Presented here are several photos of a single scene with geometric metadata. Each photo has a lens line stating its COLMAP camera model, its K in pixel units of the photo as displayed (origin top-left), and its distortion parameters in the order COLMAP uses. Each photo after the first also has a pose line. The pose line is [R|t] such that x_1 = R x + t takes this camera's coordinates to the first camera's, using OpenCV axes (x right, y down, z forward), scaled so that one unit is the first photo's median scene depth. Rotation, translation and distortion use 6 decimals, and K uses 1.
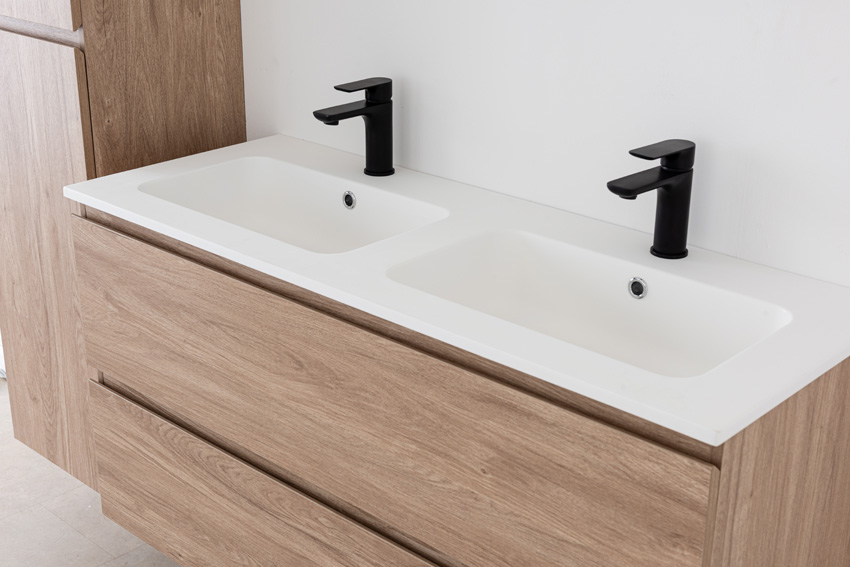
lens RADIAL K [[1195.5, 0, 429.1], [0, 1195.5, 284.8], [0, 0, 1]] dist [-0.016475, 0.000000]
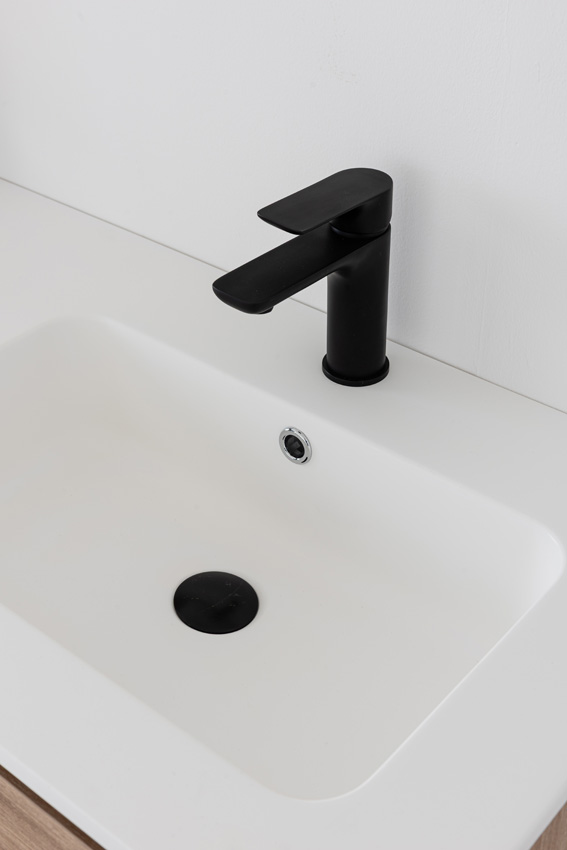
lens RADIAL K [[1195.5, 0, 287.7], [0, 1195.5, 420.9], [0, 0, 1]] dist [-0.016475, 0.000000]
pose [[0.998642, -0.044202, 0.027583, 0.150587], [0.034654, 0.958824, 0.281880, -0.158024], [-0.038907, -0.280542, 0.959053, 0.452583]]
